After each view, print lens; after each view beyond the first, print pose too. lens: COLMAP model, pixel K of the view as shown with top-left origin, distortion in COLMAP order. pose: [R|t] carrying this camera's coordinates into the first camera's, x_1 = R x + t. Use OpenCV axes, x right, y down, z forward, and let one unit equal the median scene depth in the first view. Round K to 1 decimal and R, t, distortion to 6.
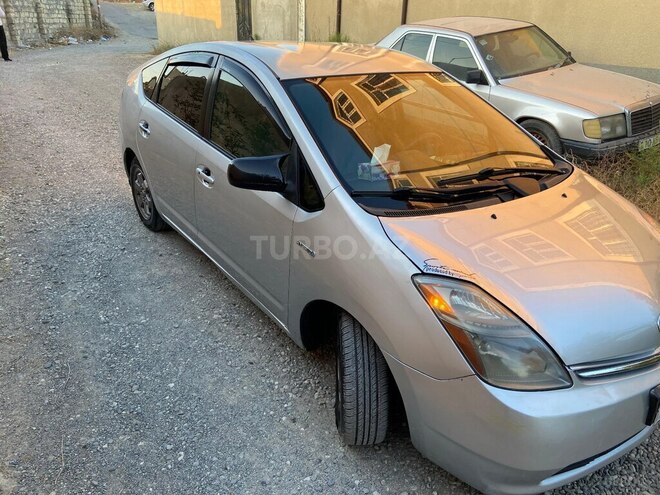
lens RADIAL K [[488.2, 0, 330.5], [0, 488.2, 264.7], [0, 0, 1]] dist [0.108577, -0.131510]
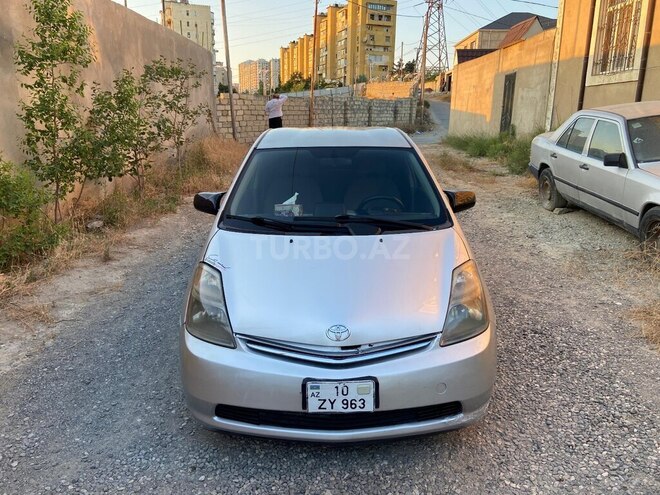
lens RADIAL K [[494.3, 0, 327.4], [0, 494.3, 252.1], [0, 0, 1]] dist [0.094729, -0.121080]
pose [[0.807950, 0.122159, -0.576449, 1.006028], [-0.228694, 0.966599, -0.115699, 0.055962], [0.543061, 0.225310, 0.808901, -0.046001]]
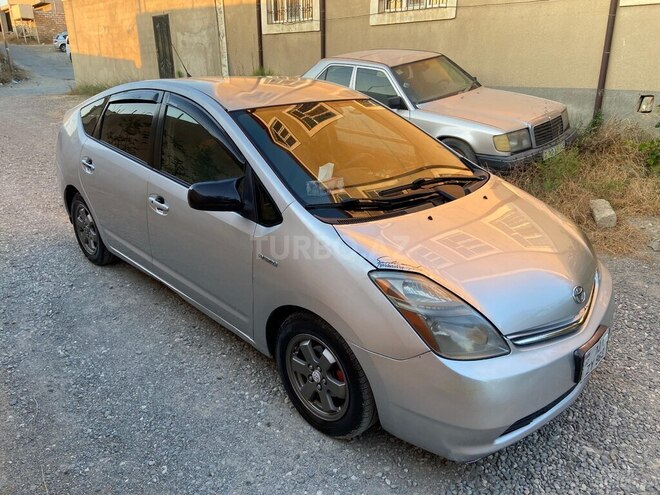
lens RADIAL K [[494.3, 0, 327.4], [0, 494.3, 252.1], [0, 0, 1]] dist [0.094729, -0.121080]
pose [[0.988742, -0.082688, 0.124708, -0.049241], [0.092292, 0.993030, -0.073302, 0.037007], [-0.117777, 0.083987, 0.989482, -0.097116]]
